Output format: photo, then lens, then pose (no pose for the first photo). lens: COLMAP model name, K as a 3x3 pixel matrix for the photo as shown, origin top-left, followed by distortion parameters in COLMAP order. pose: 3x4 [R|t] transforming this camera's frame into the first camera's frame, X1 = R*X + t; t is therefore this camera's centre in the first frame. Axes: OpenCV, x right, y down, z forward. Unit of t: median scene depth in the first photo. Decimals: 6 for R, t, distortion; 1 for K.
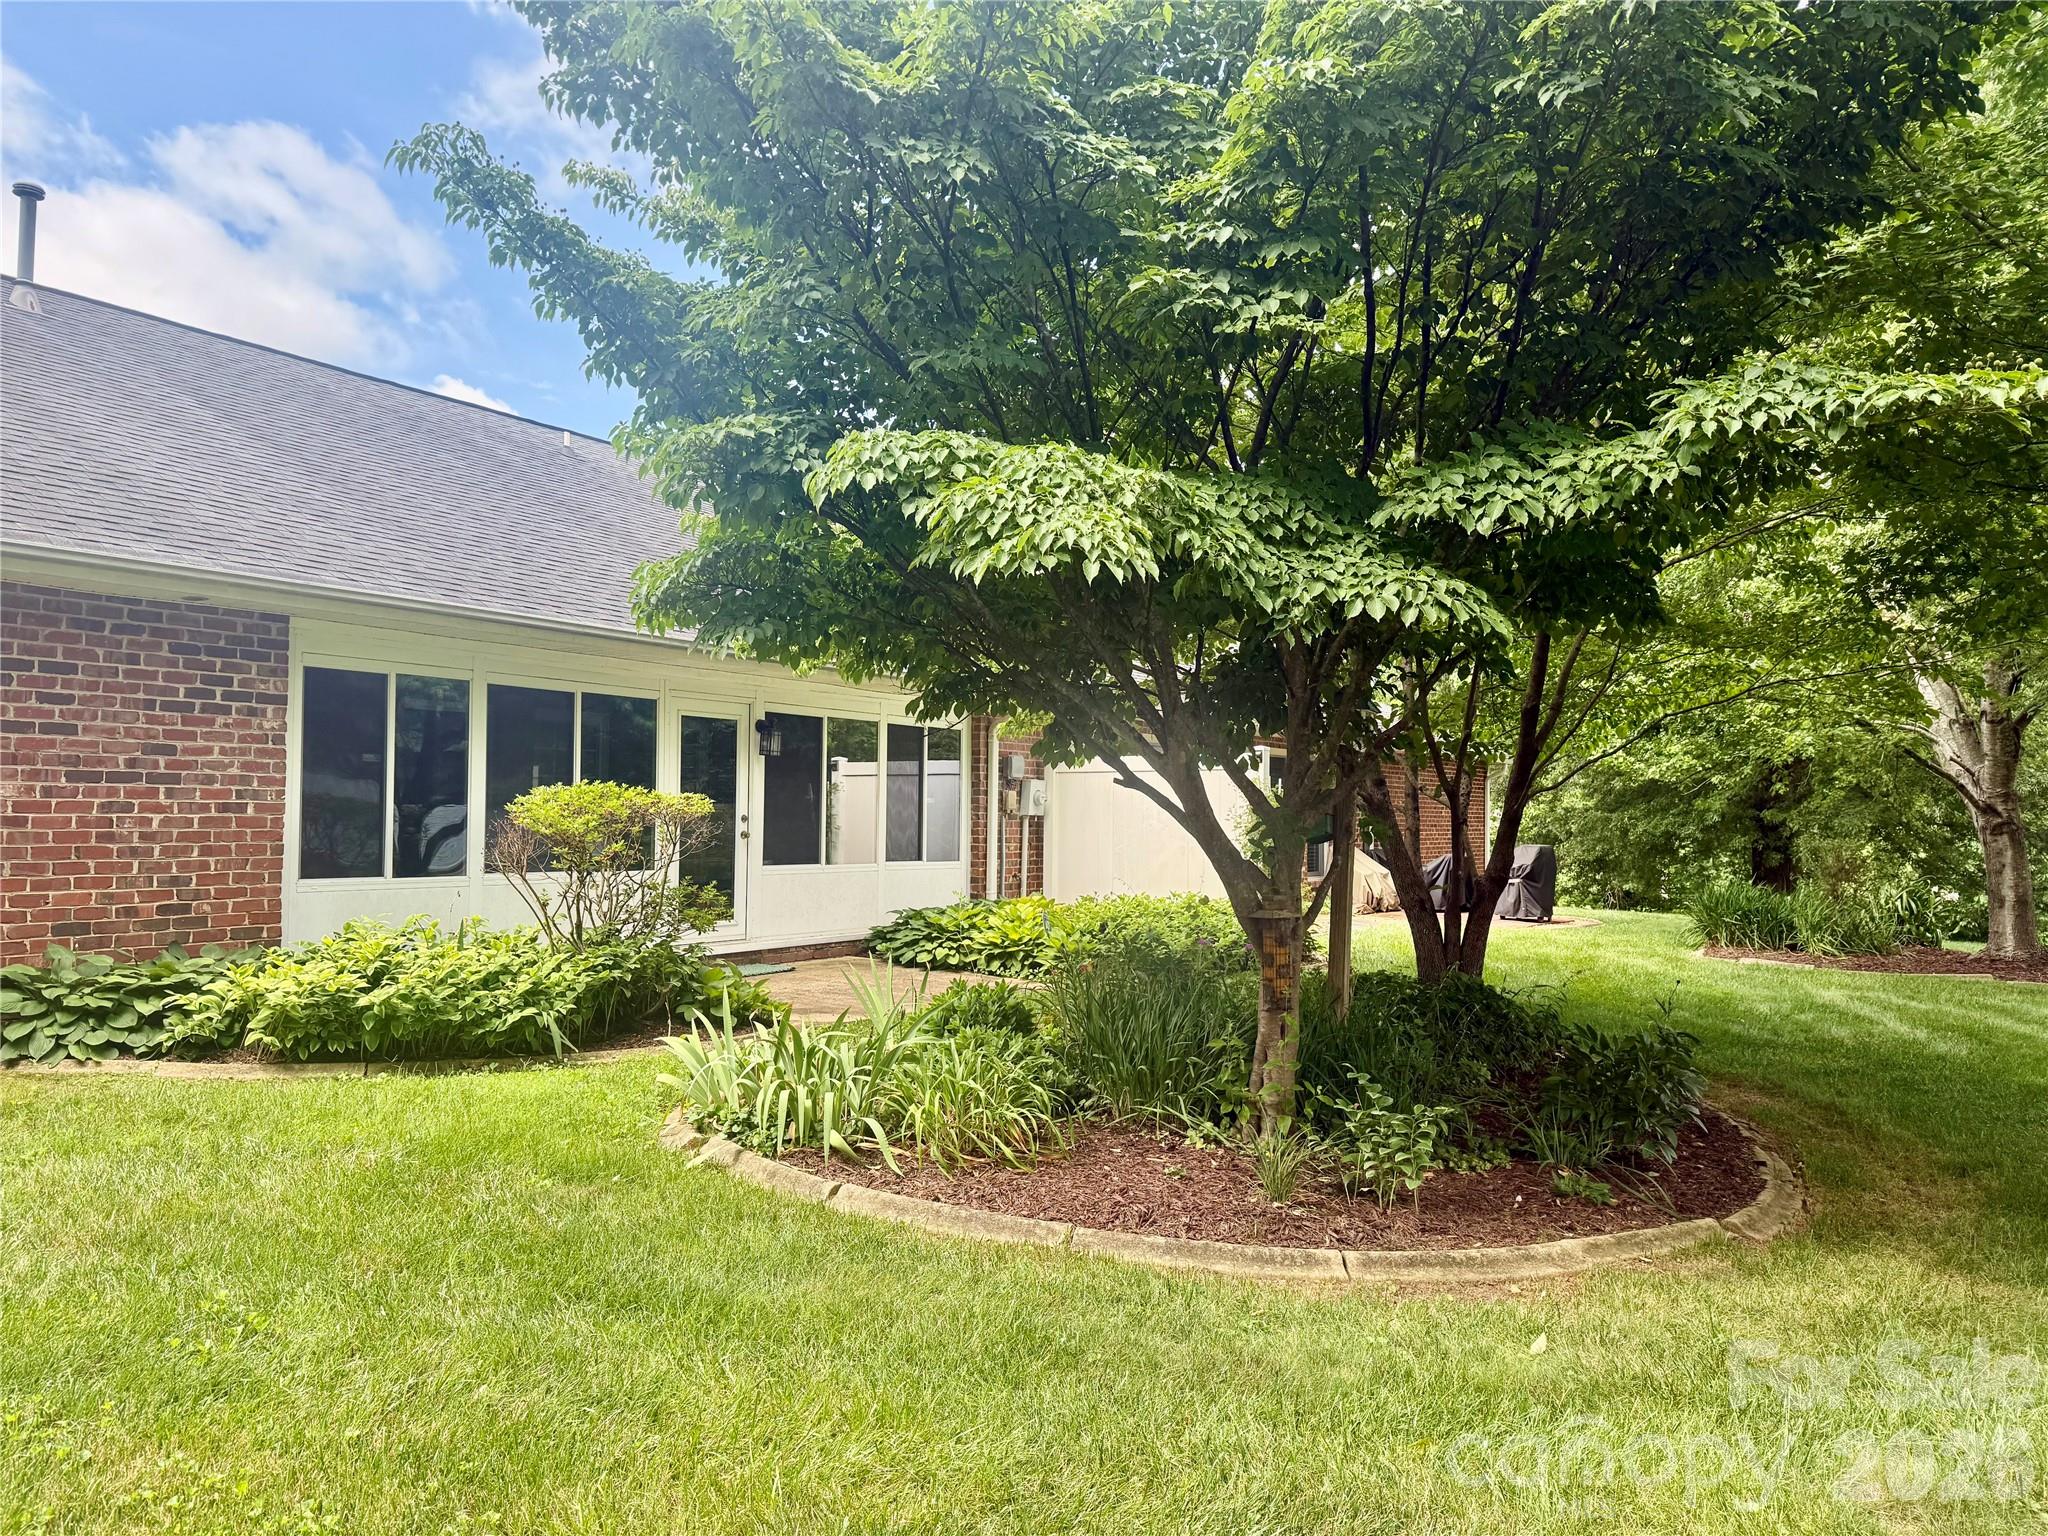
lens RADIAL K [[1464.1, 0, 1019.9], [0, 1464.1, 774.3], [0, 0, 1]] dist [0.100124, -0.111356]
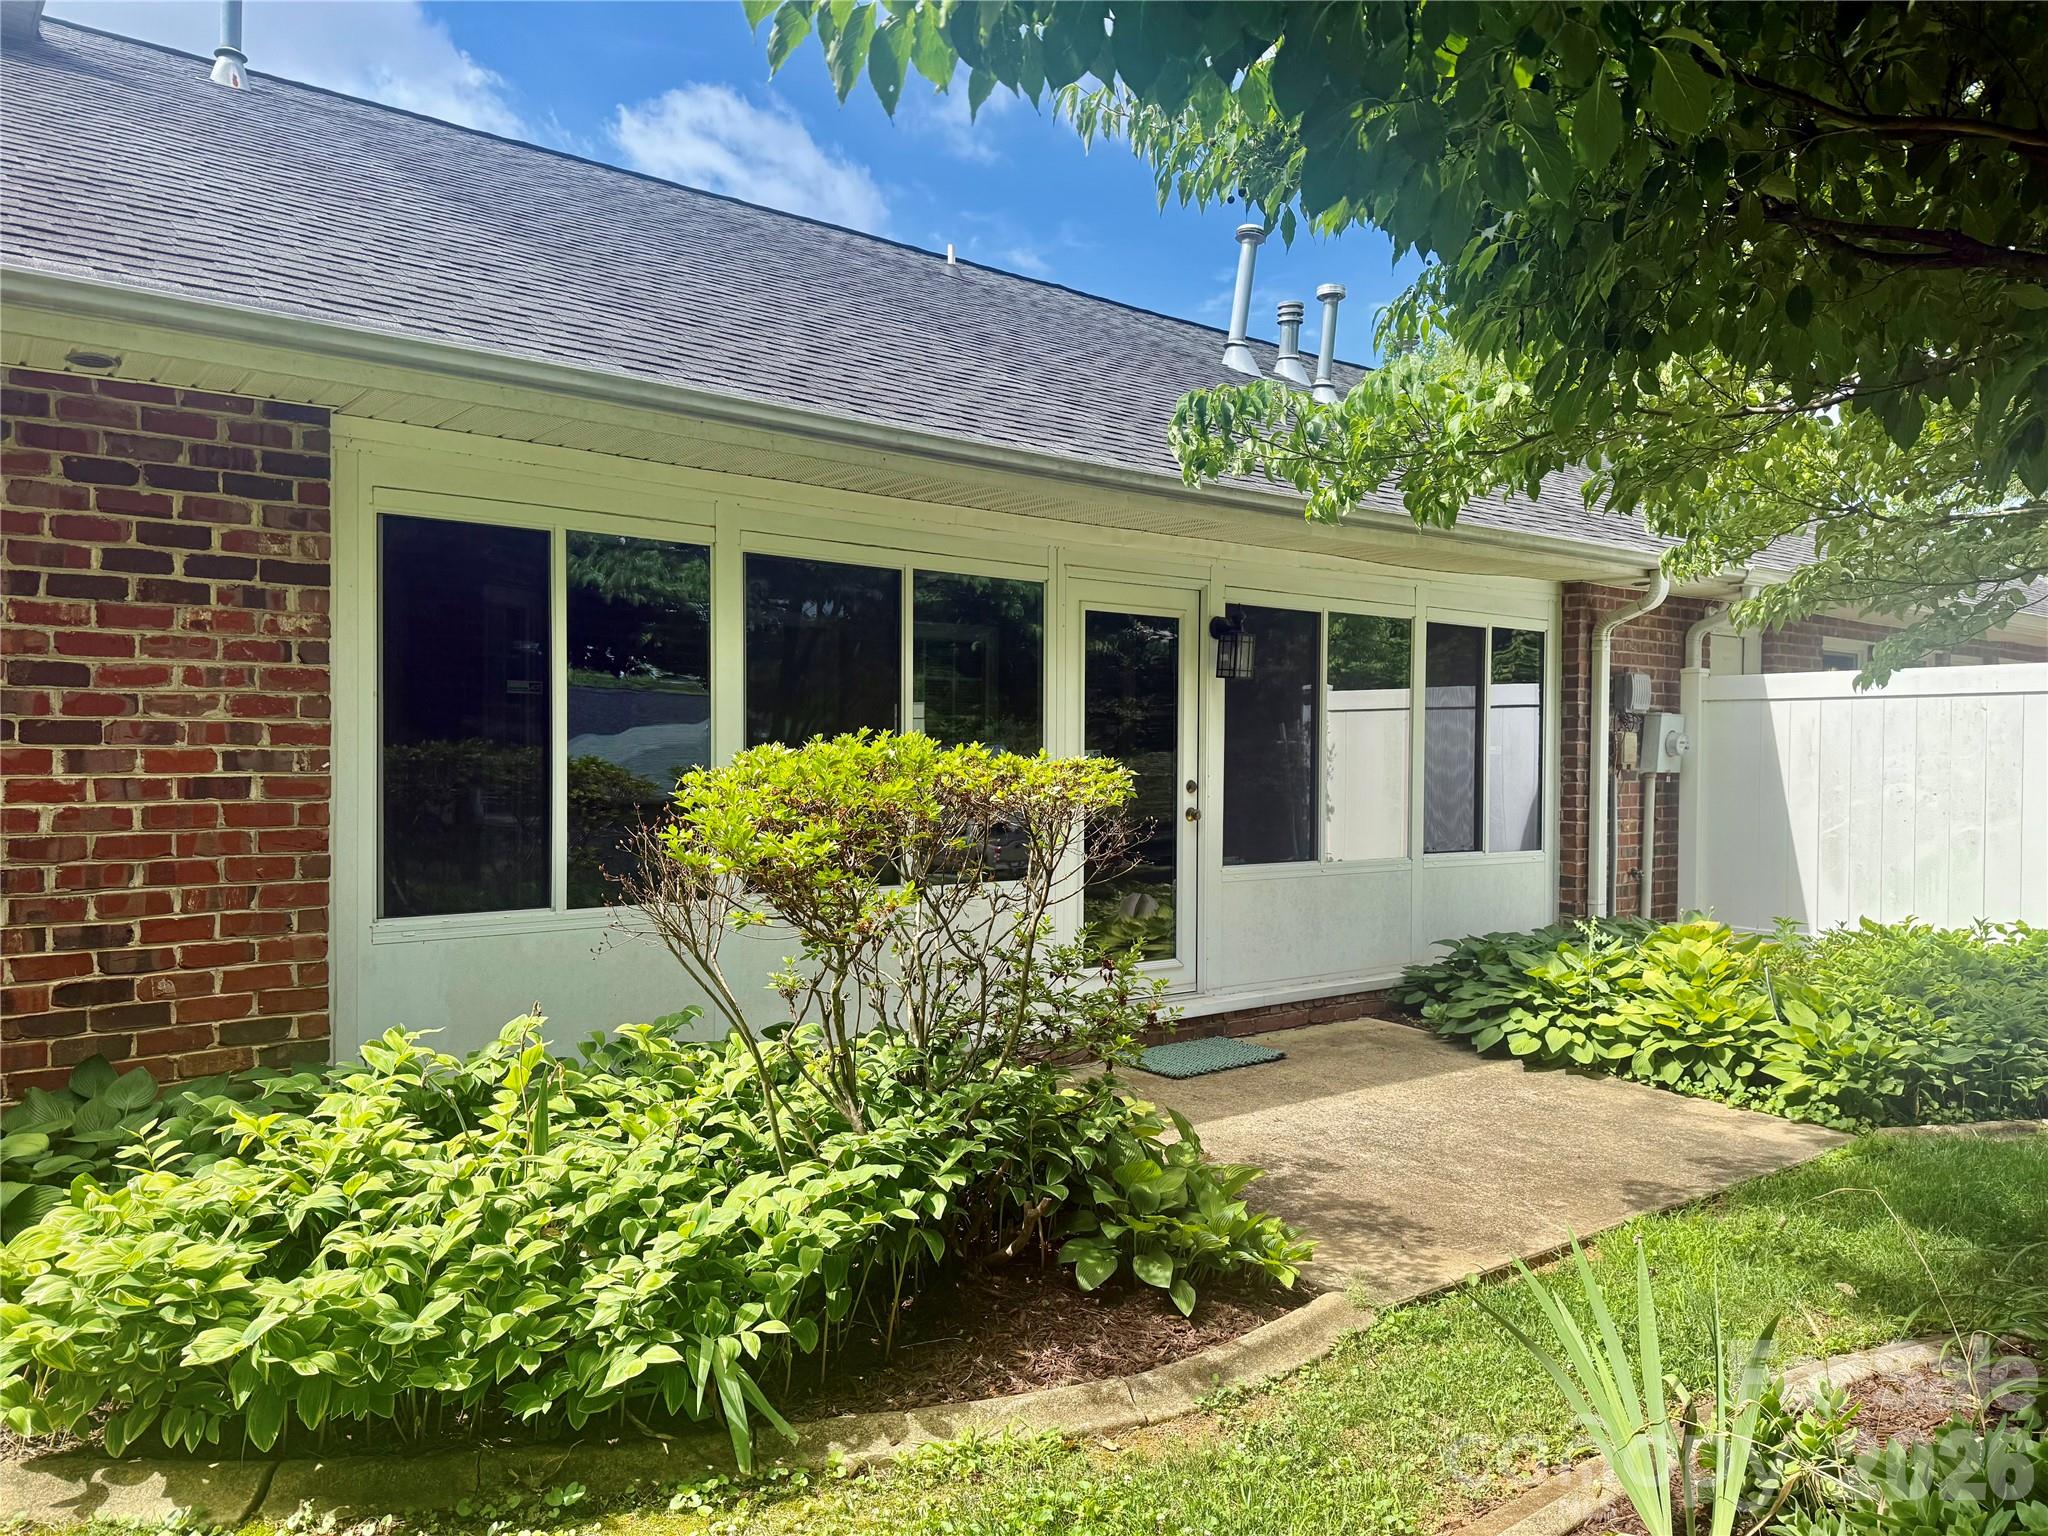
lens RADIAL K [[1464.1, 0, 1018.1], [0, 1464.1, 759.5], [0, 0, 1]] dist [0.100124, -0.111356]
pose [[0.957668, 0.000672, -0.287875, -0.111622], [0.009801, 0.999342, 0.034935, -0.002058], [0.287709, -0.036277, 0.957031, 0.548312]]
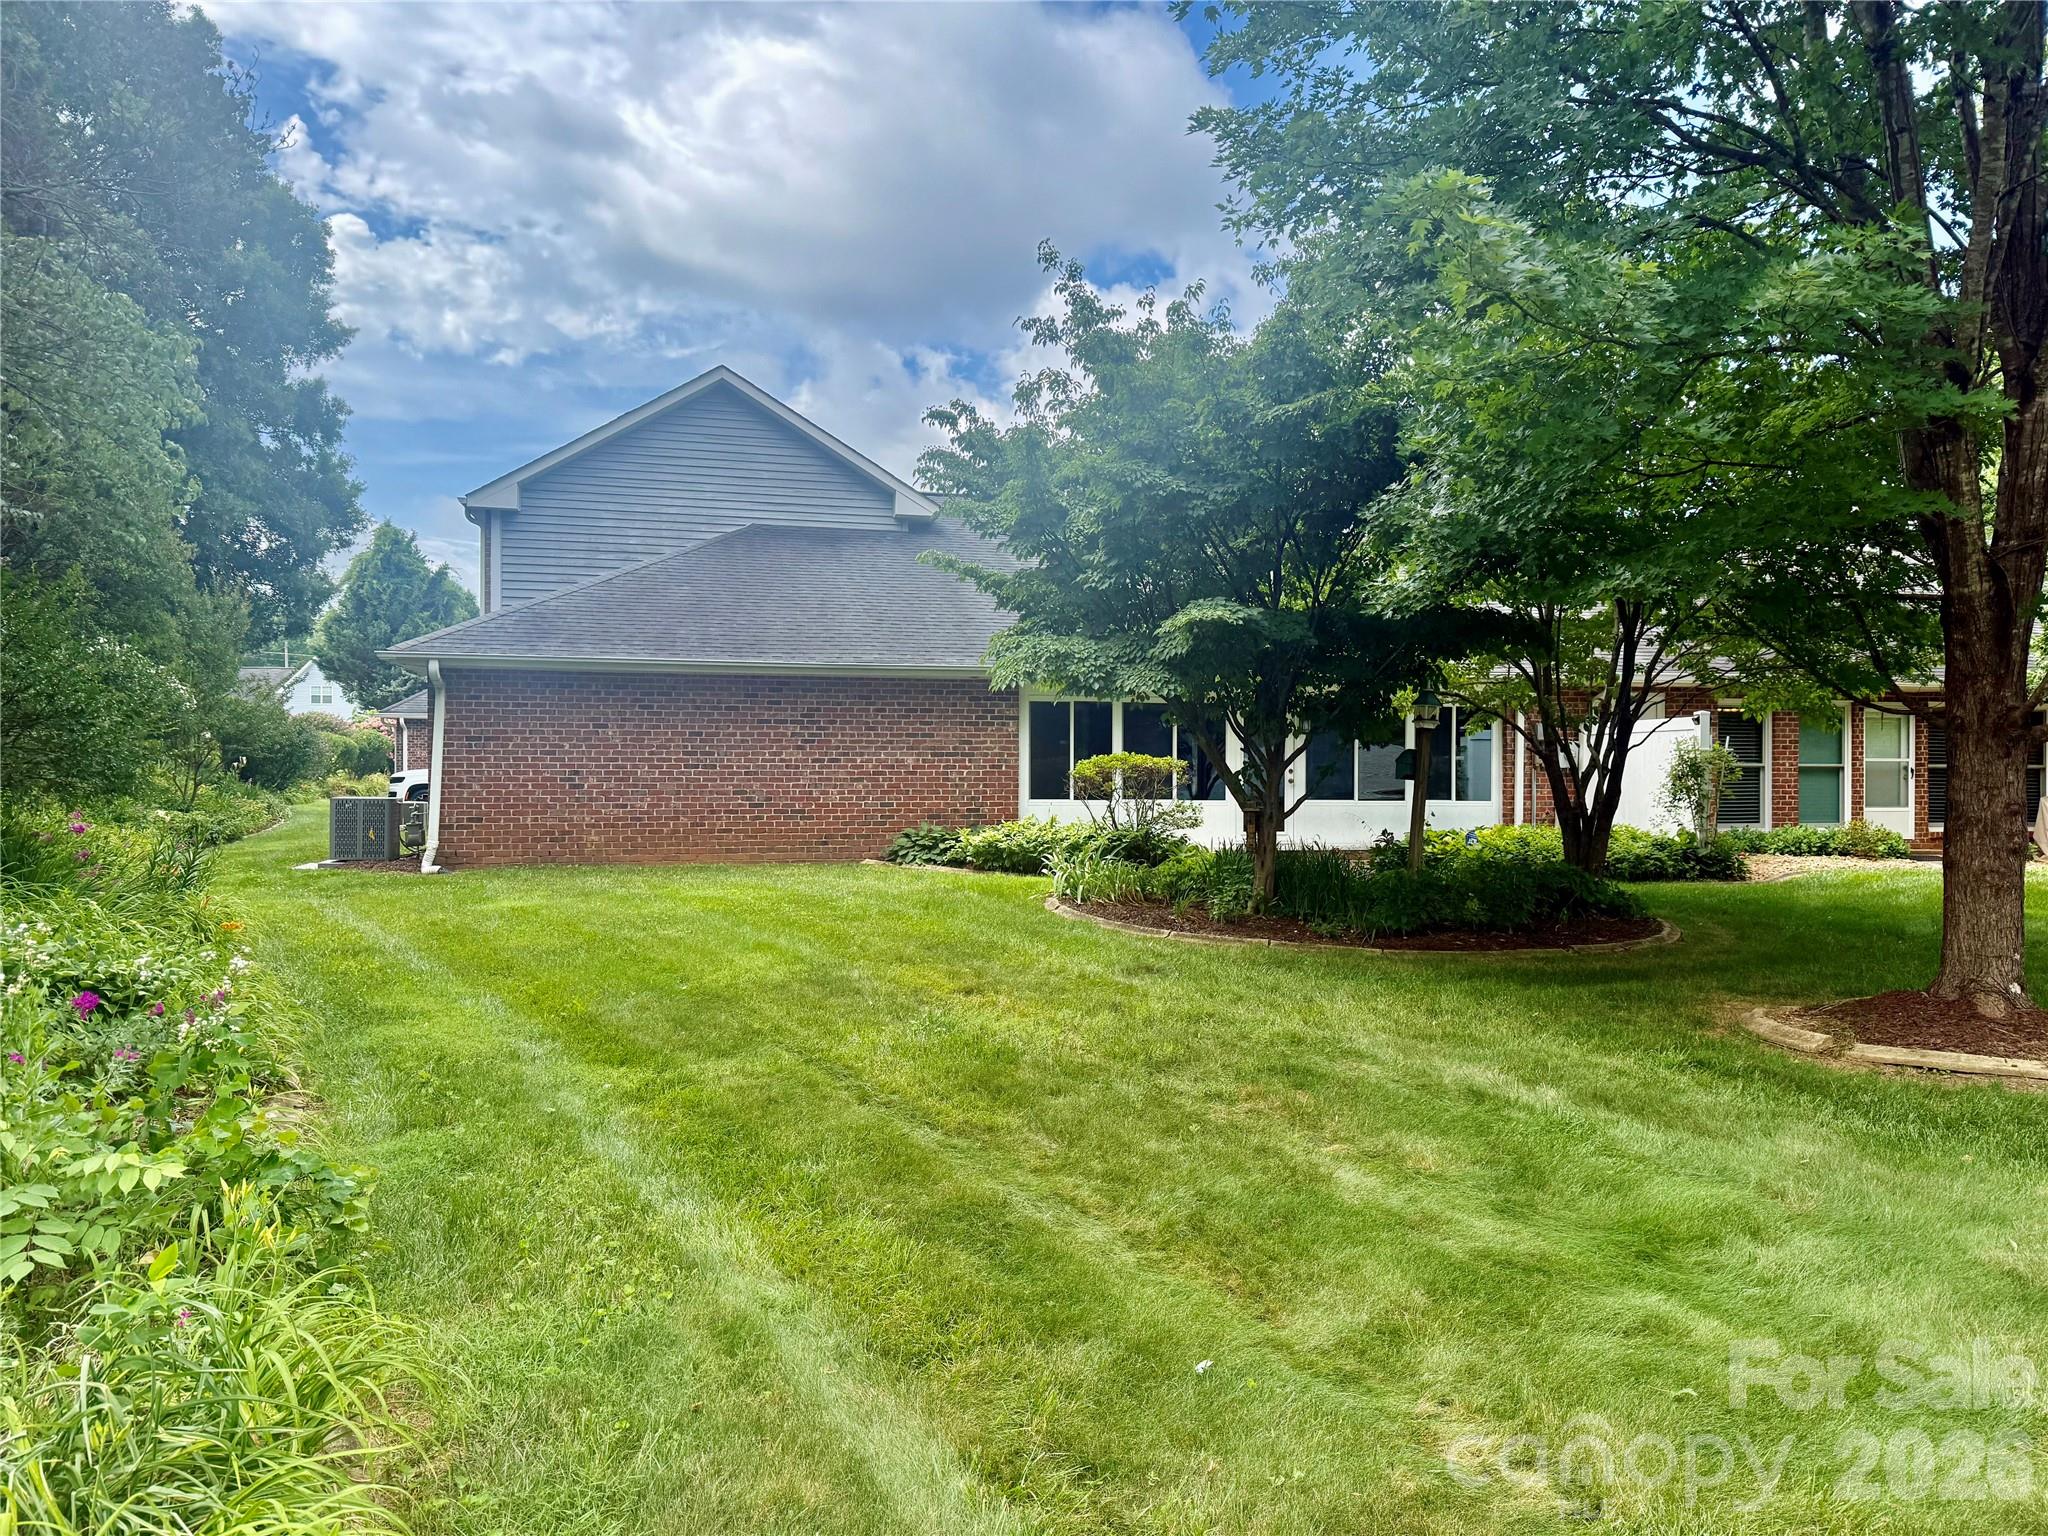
lens RADIAL K [[1464.1, 0, 1022.7], [0, 1464.1, 767.8], [0, 0, 1]] dist [0.100124, -0.111356]
pose [[0.766072, -0.006943, -0.642717, 0.857731], [0.023846, 0.999560, 0.017625, -0.013027], [0.642312, -0.028828, 0.765901, -0.621493]]
